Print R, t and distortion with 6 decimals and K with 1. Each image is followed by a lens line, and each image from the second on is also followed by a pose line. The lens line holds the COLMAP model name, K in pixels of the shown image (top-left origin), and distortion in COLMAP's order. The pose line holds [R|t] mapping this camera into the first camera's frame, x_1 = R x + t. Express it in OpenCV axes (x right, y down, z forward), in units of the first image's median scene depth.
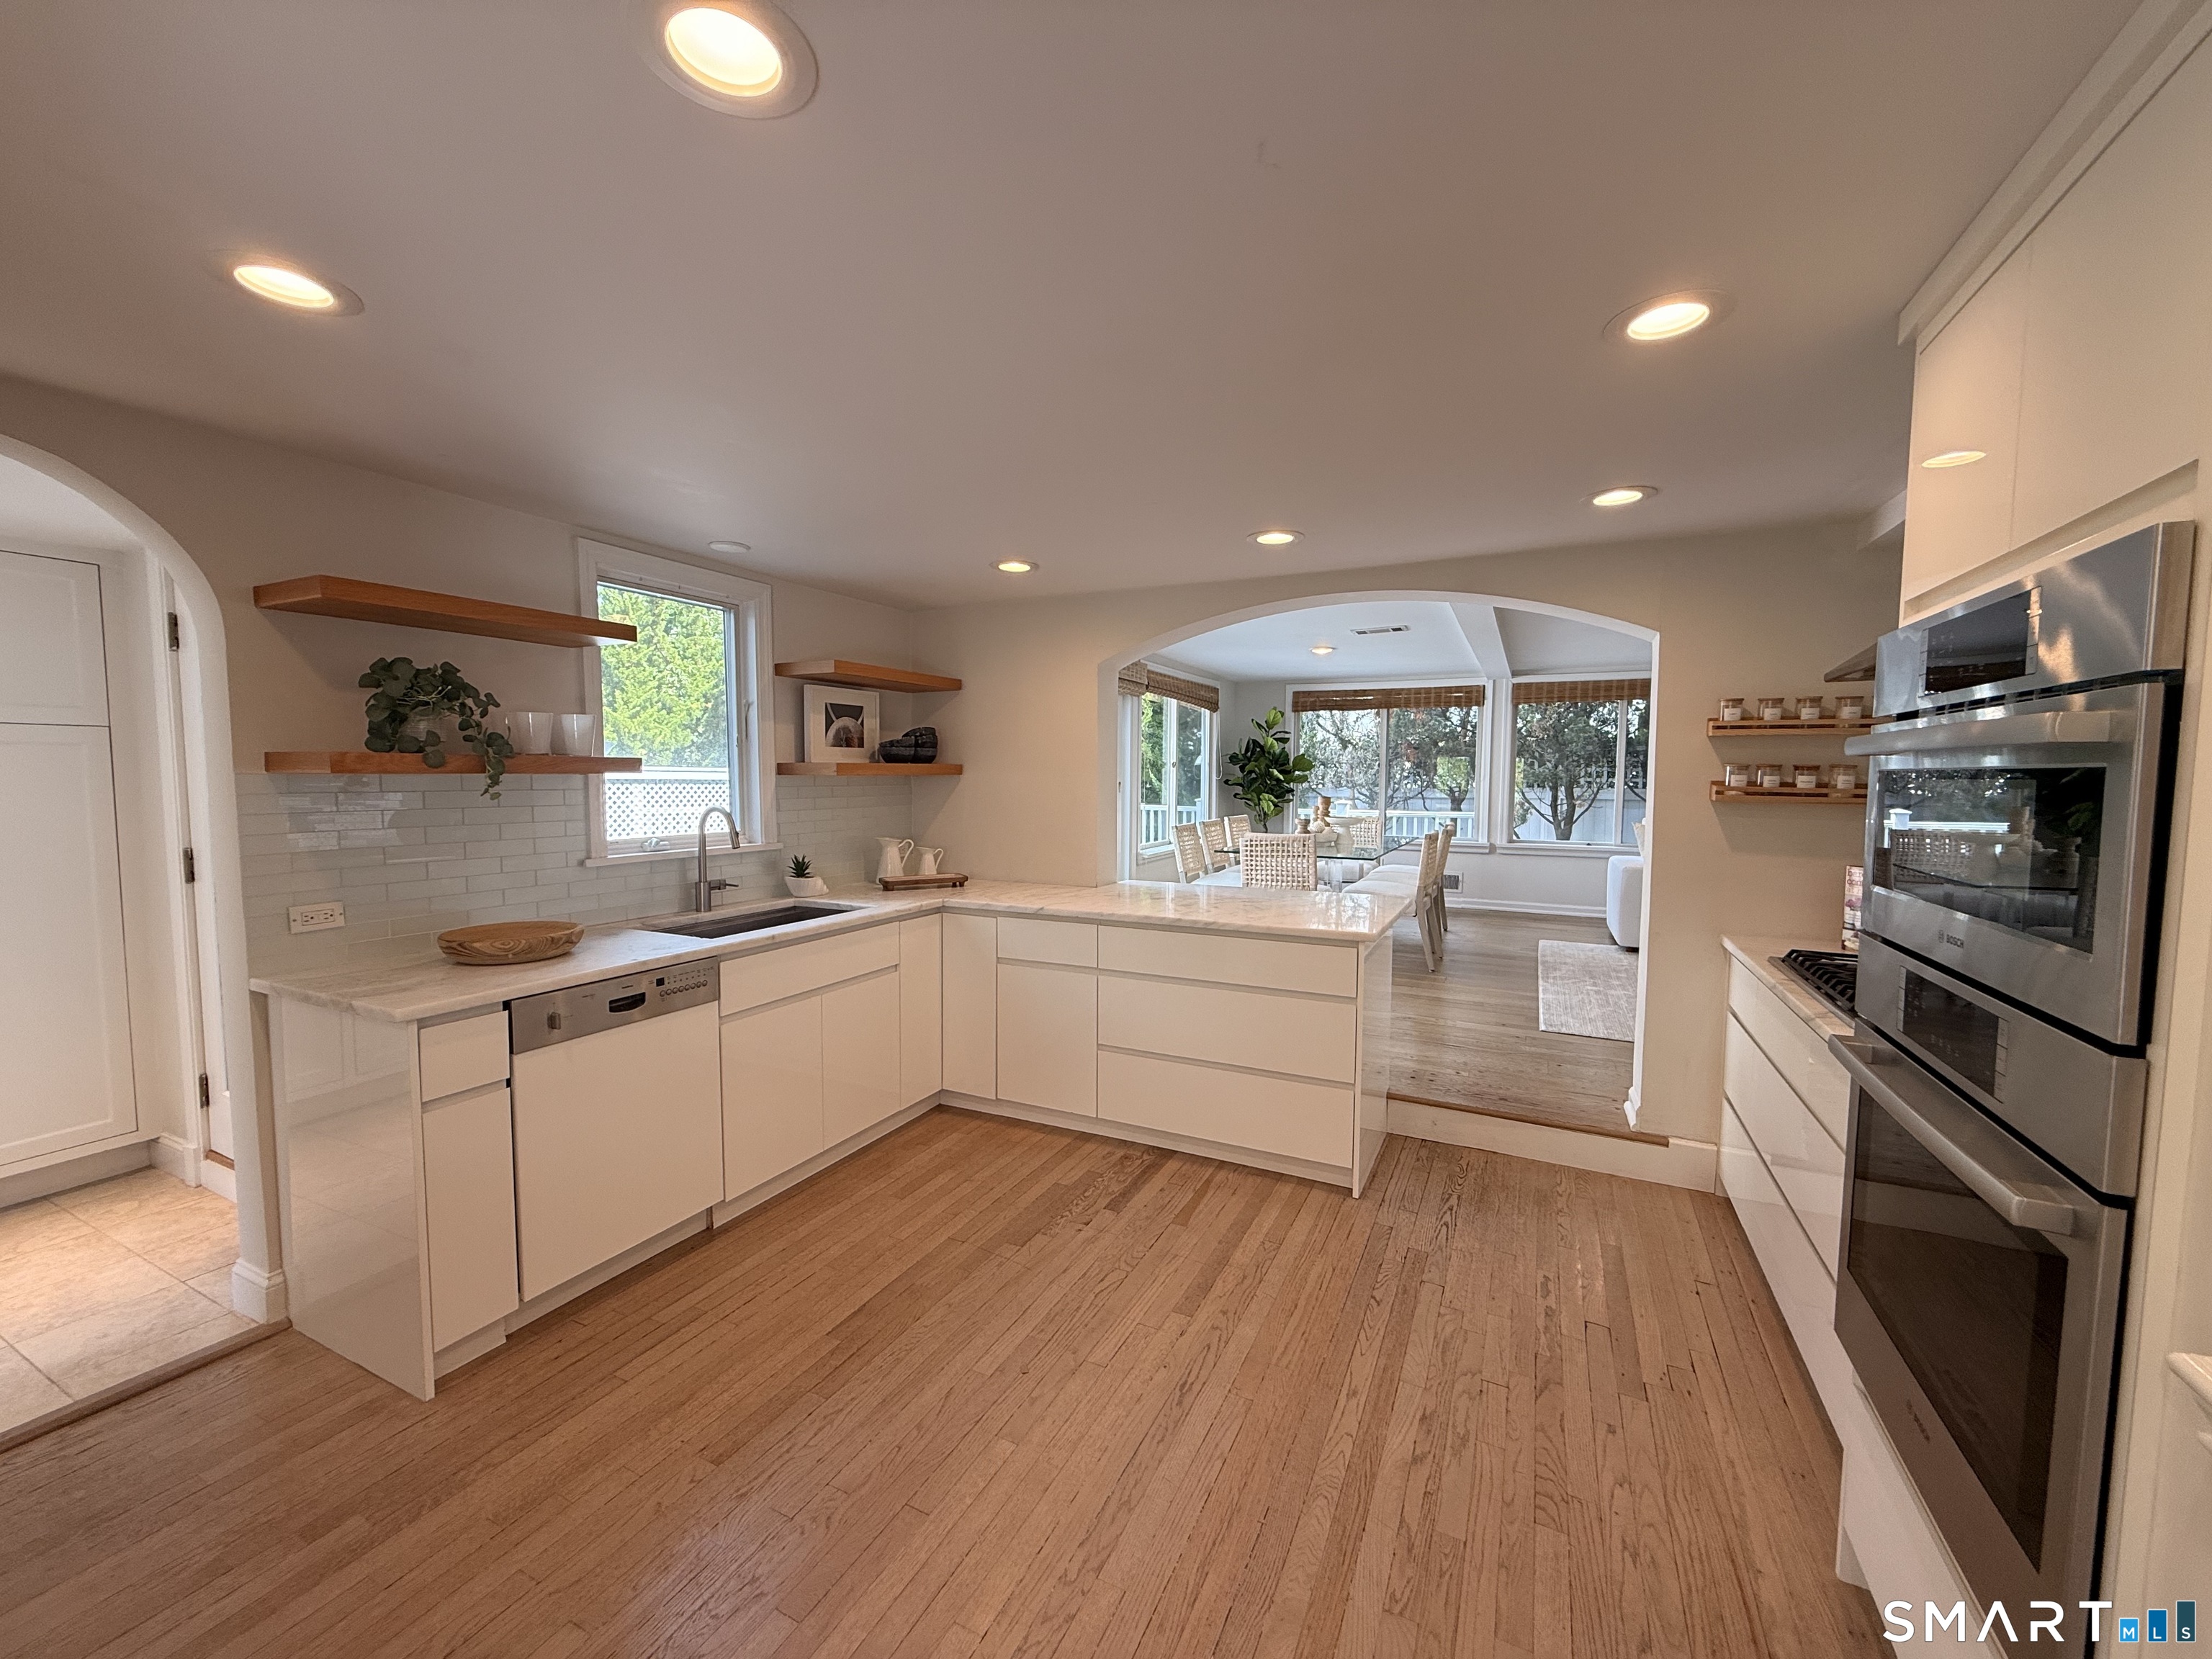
lens RADIAL K [[874.2, 0, 1104.0], [0, 874.2, 832.4], [0, 0, 1]] dist [0.000029, 0.000385]
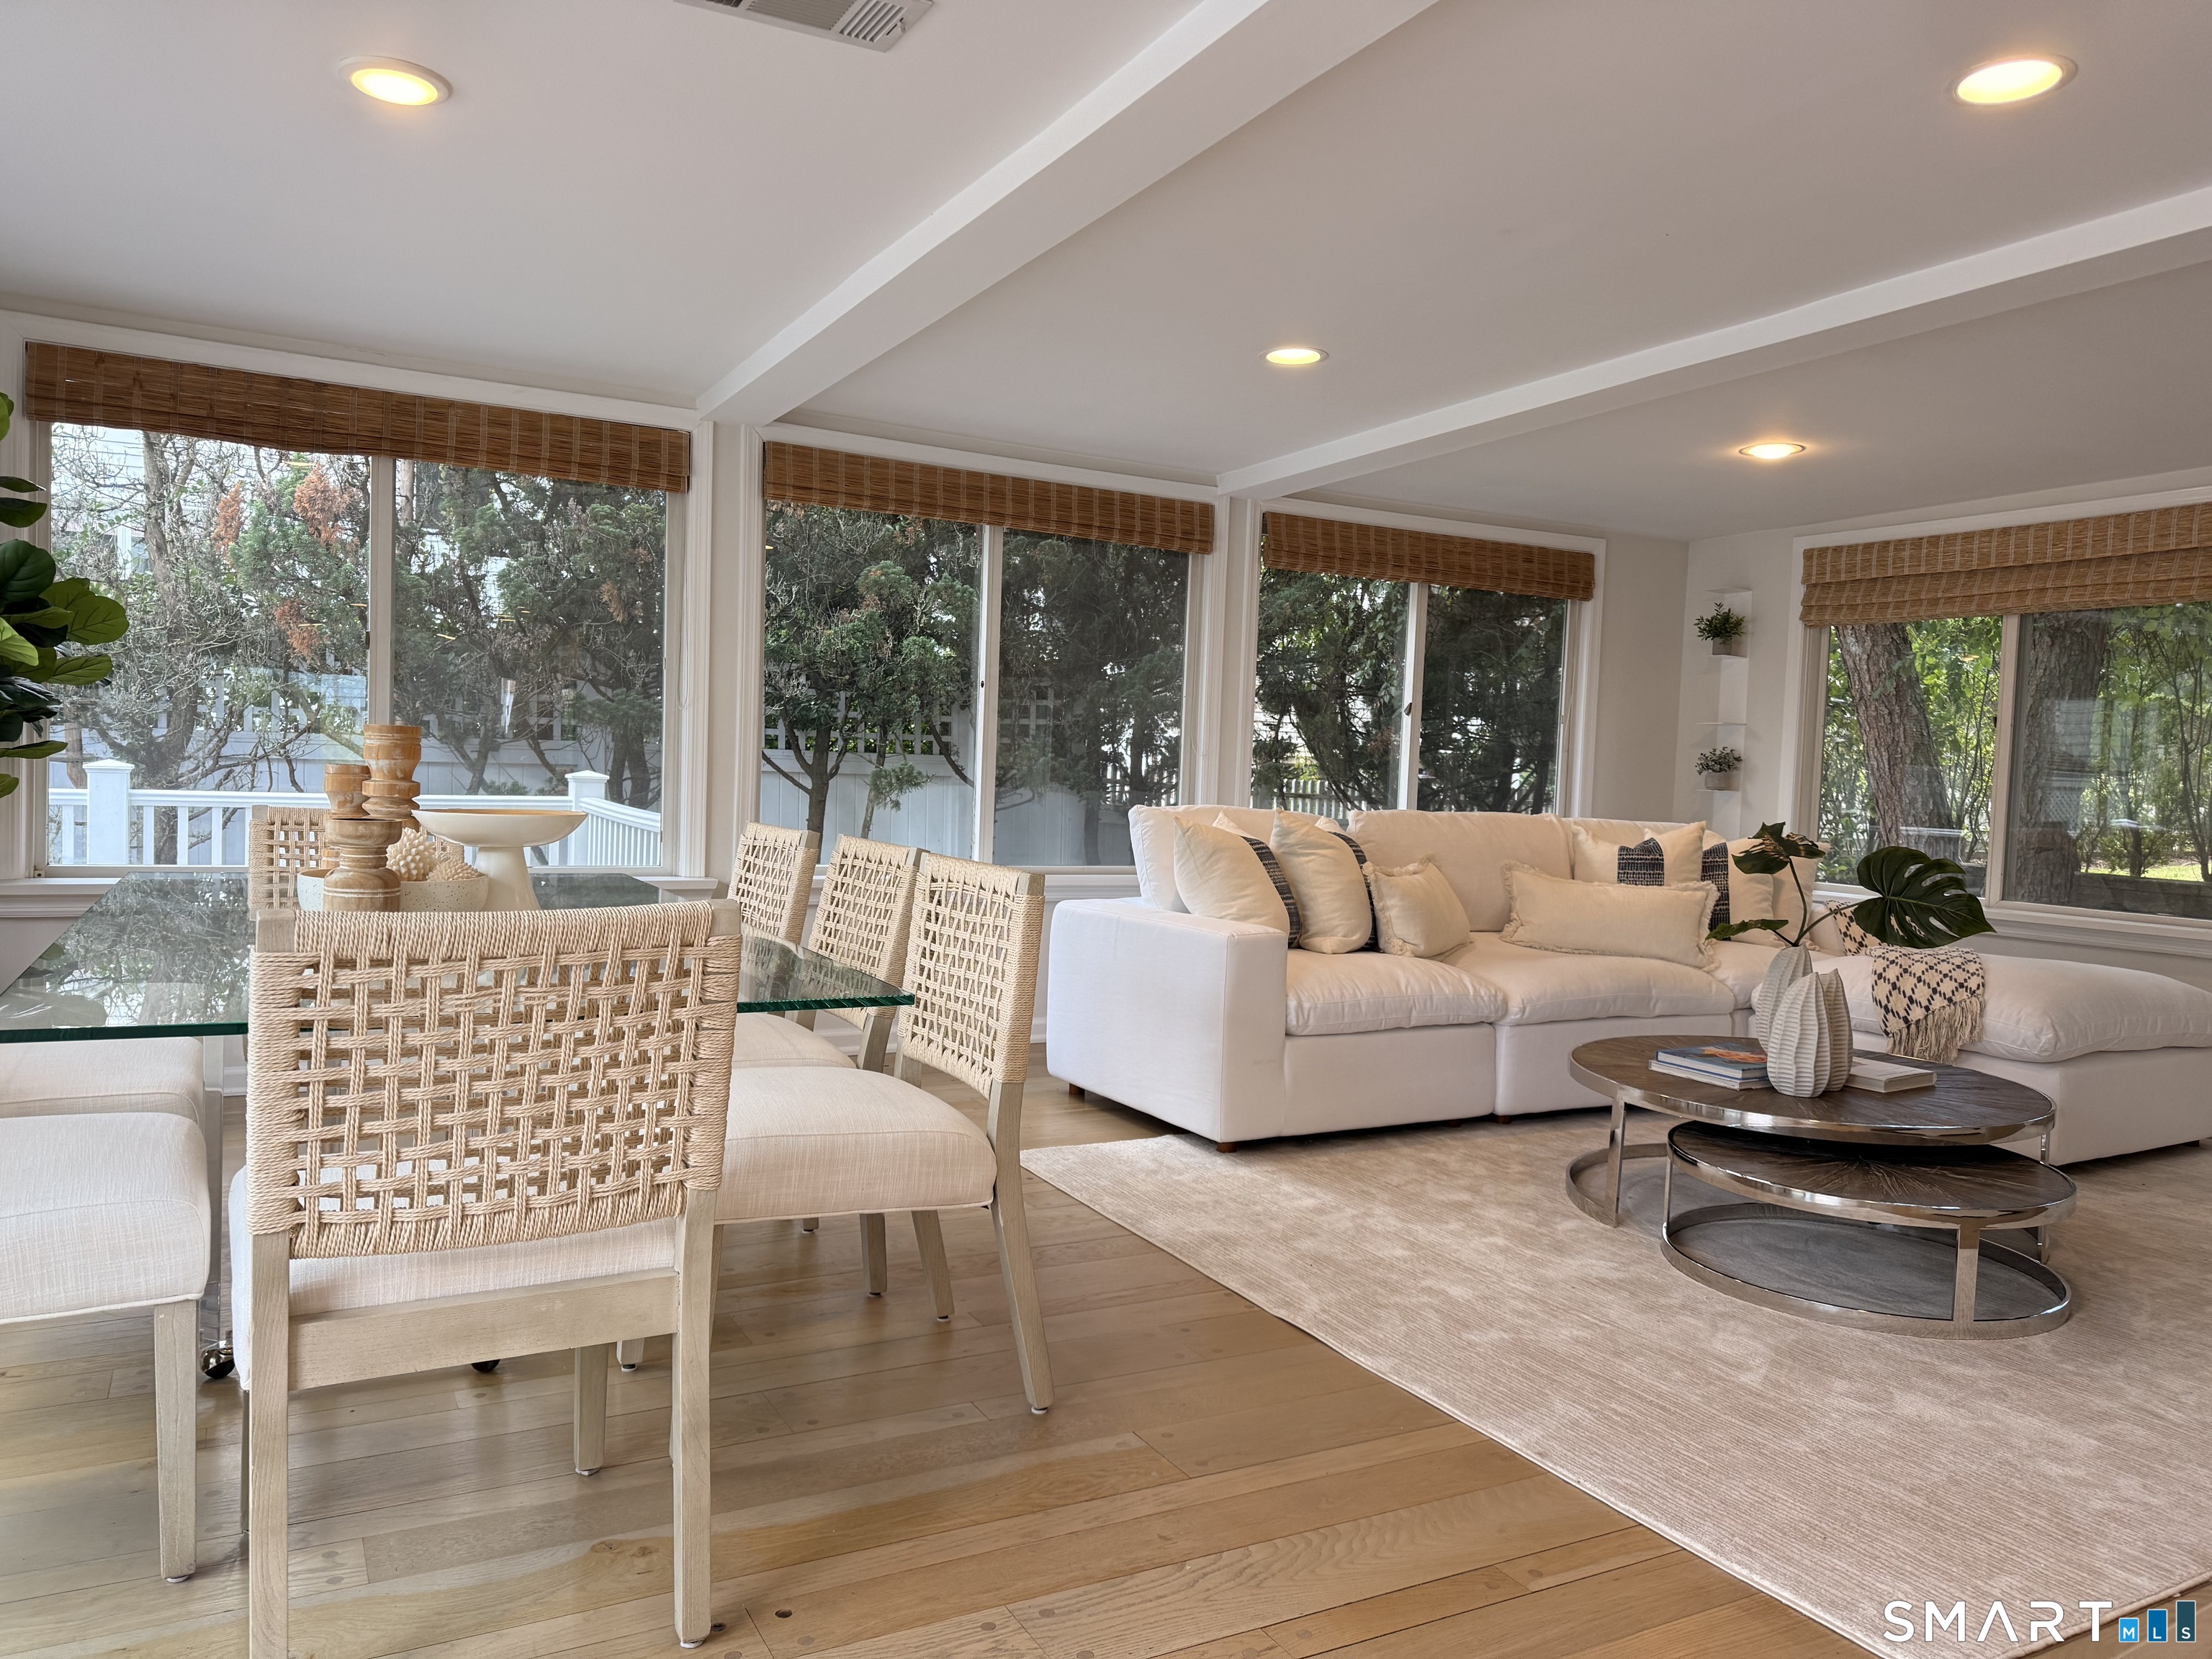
lens RADIAL K [[1543.7, 0, 1113.6], [0, 1543.7, 836.7], [0, 0, 1]] dist [0.078207, -0.105422]
pose [[0.568526, -0.019539, 0.822433, 0.011459], [0.030151, 0.999541, 0.002904, -0.002472], [-0.822113, 0.023146, 0.568854, 0.477860]]
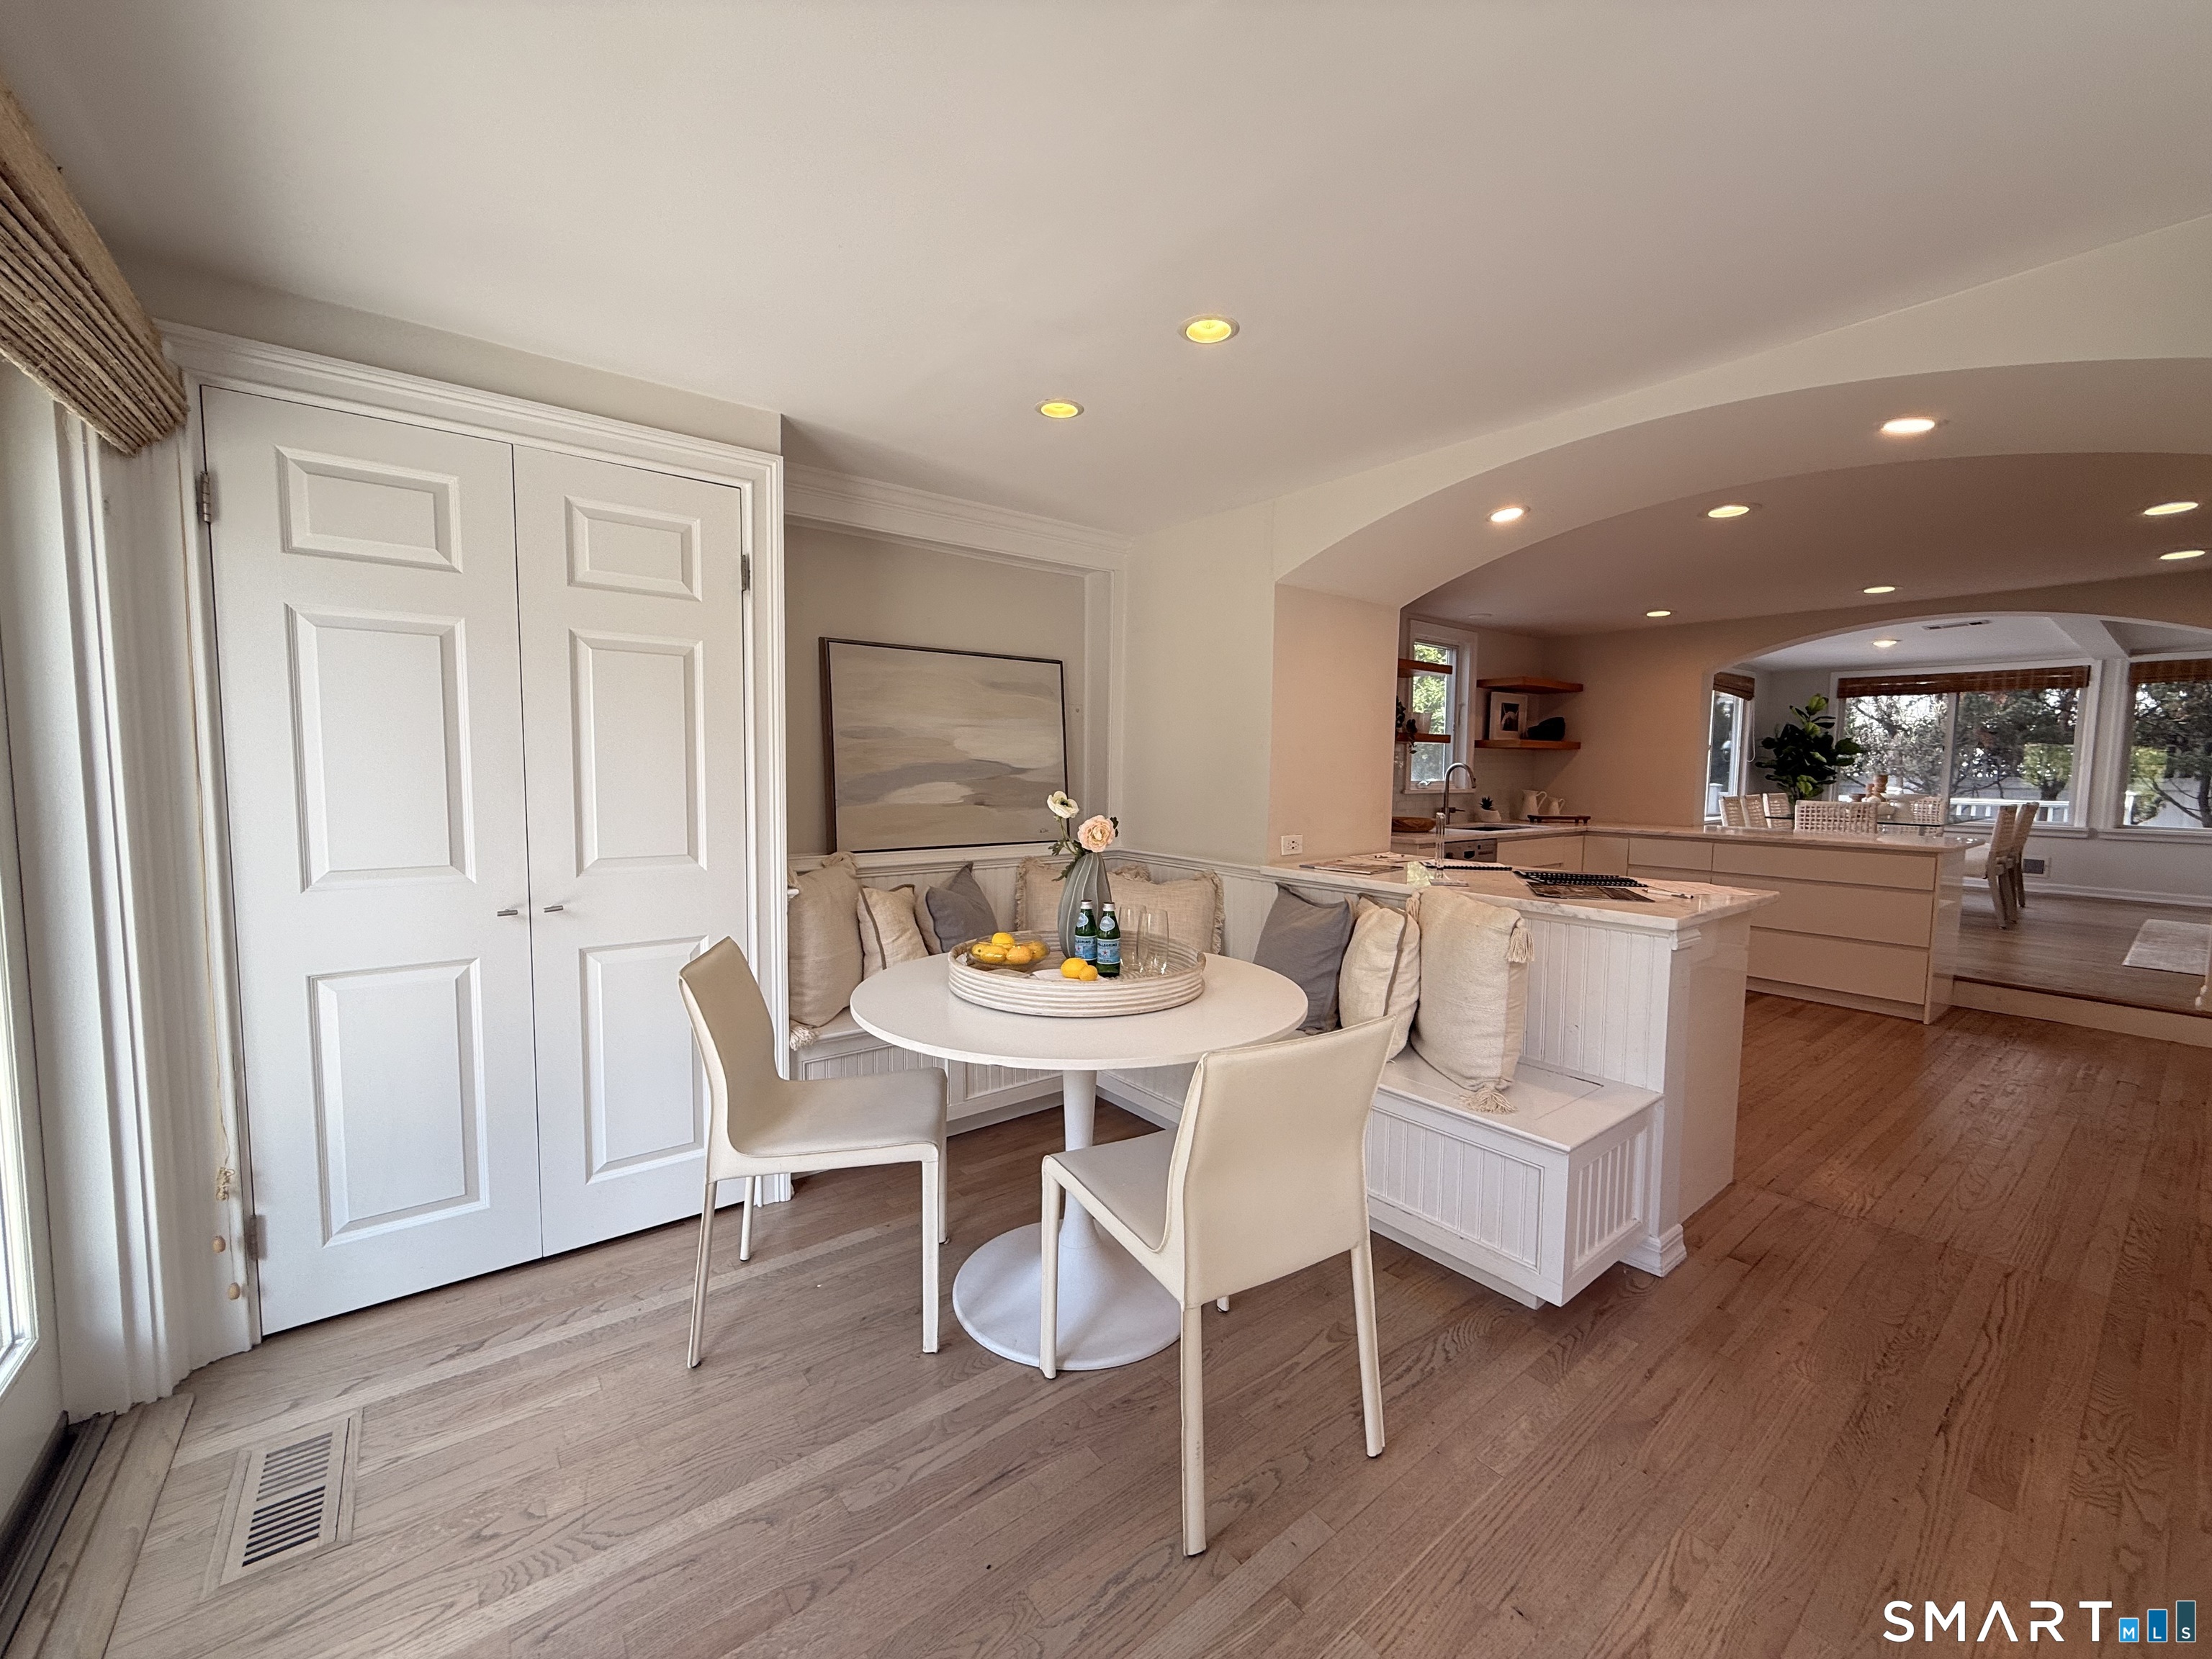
lens RADIAL K [[877.7, 0, 1106.3], [0, 877.7, 825.4], [0, 0, 1]] dist [0.000806, -0.000279]
pose [[0.902131, 0.035988, -0.429960, -0.121848], [-0.036719, 0.999304, 0.006601, 0.041546], [0.429898, 0.009833, 0.902824, -0.340331]]
